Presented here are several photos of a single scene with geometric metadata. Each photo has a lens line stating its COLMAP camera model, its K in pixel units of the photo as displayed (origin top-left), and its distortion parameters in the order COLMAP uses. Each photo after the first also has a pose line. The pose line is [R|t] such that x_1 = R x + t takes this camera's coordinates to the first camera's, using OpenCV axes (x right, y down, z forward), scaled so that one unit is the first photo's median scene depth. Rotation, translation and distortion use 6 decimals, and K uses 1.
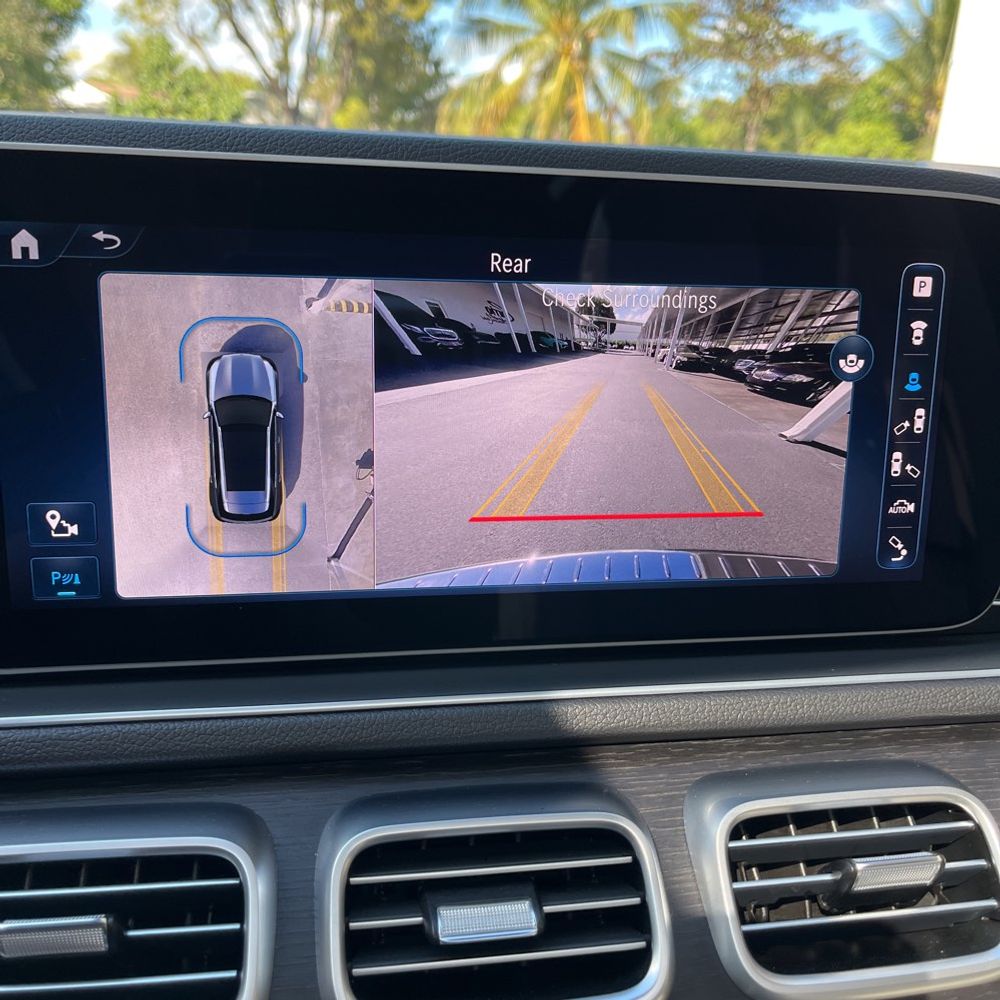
lens RADIAL K [[1012.1, 0, 499.2], [0, 1012.1, 504.6], [0, 0, 1]] dist [0.015806, 0.000000]
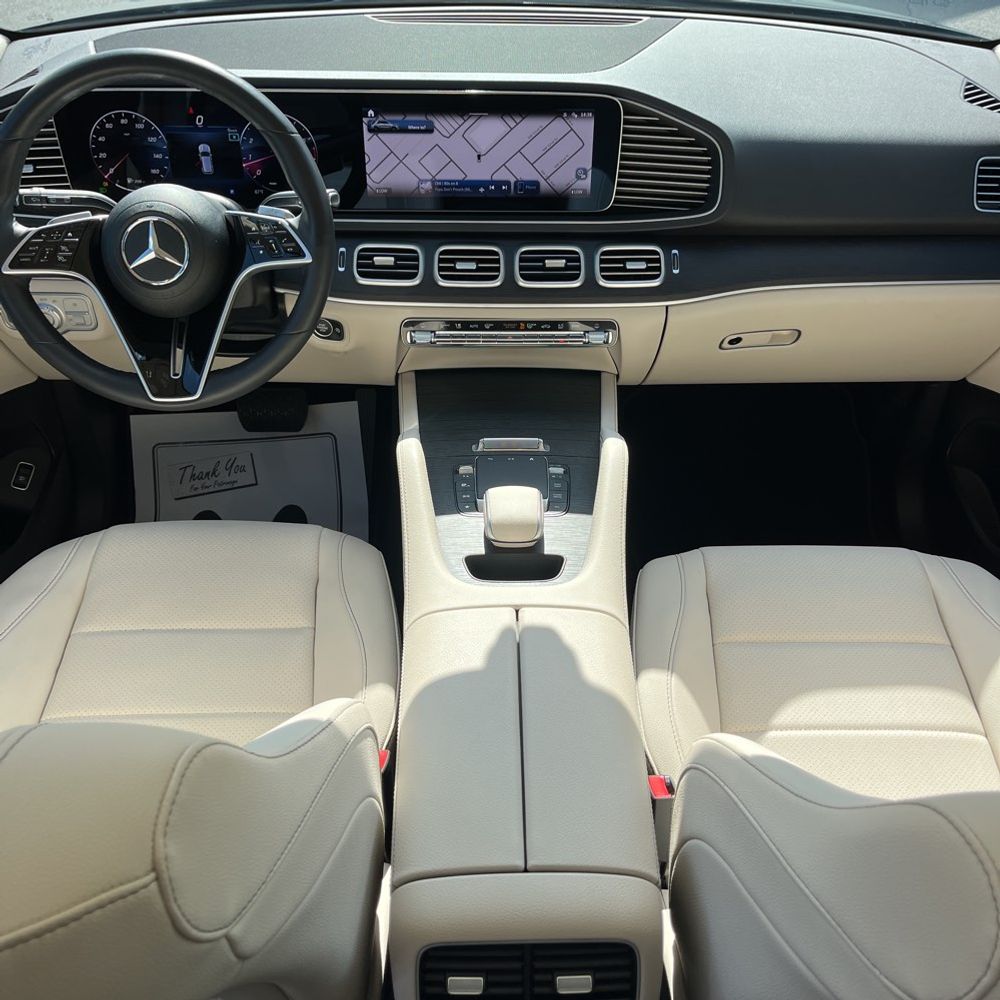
lens RADIAL K [[1012.1, 0, 494.1], [0, 1012.1, 502.4], [0, 0, 1]] dist [0.015806, 0.000000]
pose [[0.985345, 0.090821, -0.144385, 0.889429], [-0.026622, 0.917974, 0.395747, -0.467155], [0.168484, -0.386103, 0.906938, -3.702465]]
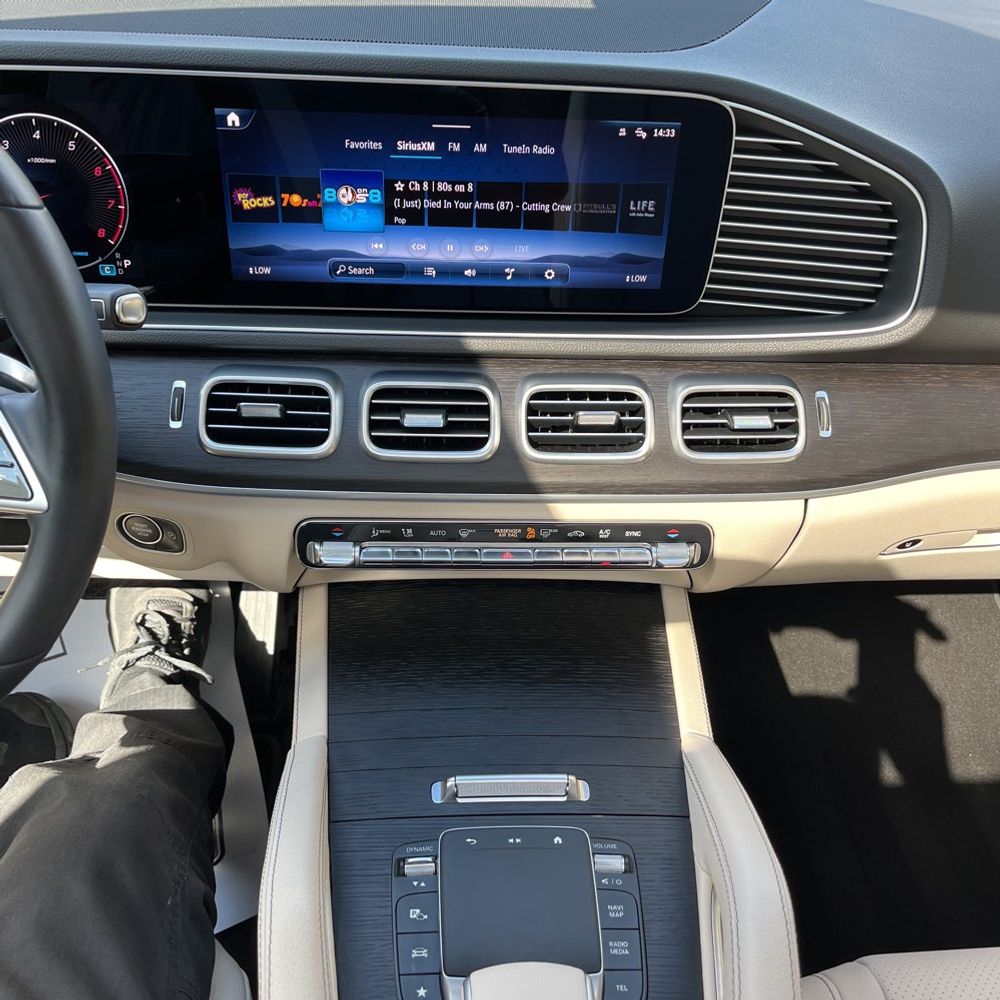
lens RADIAL K [[1012.1, 0, 504.4], [0, 1012.1, 497.9], [0, 0, 1]] dist [0.015806, 0.000000]
pose [[0.990914, 0.090799, -0.099223, 0.430047], [-0.048617, 0.929656, 0.365208, -0.326143], [0.125404, -0.357065, 0.925623, -1.310305]]
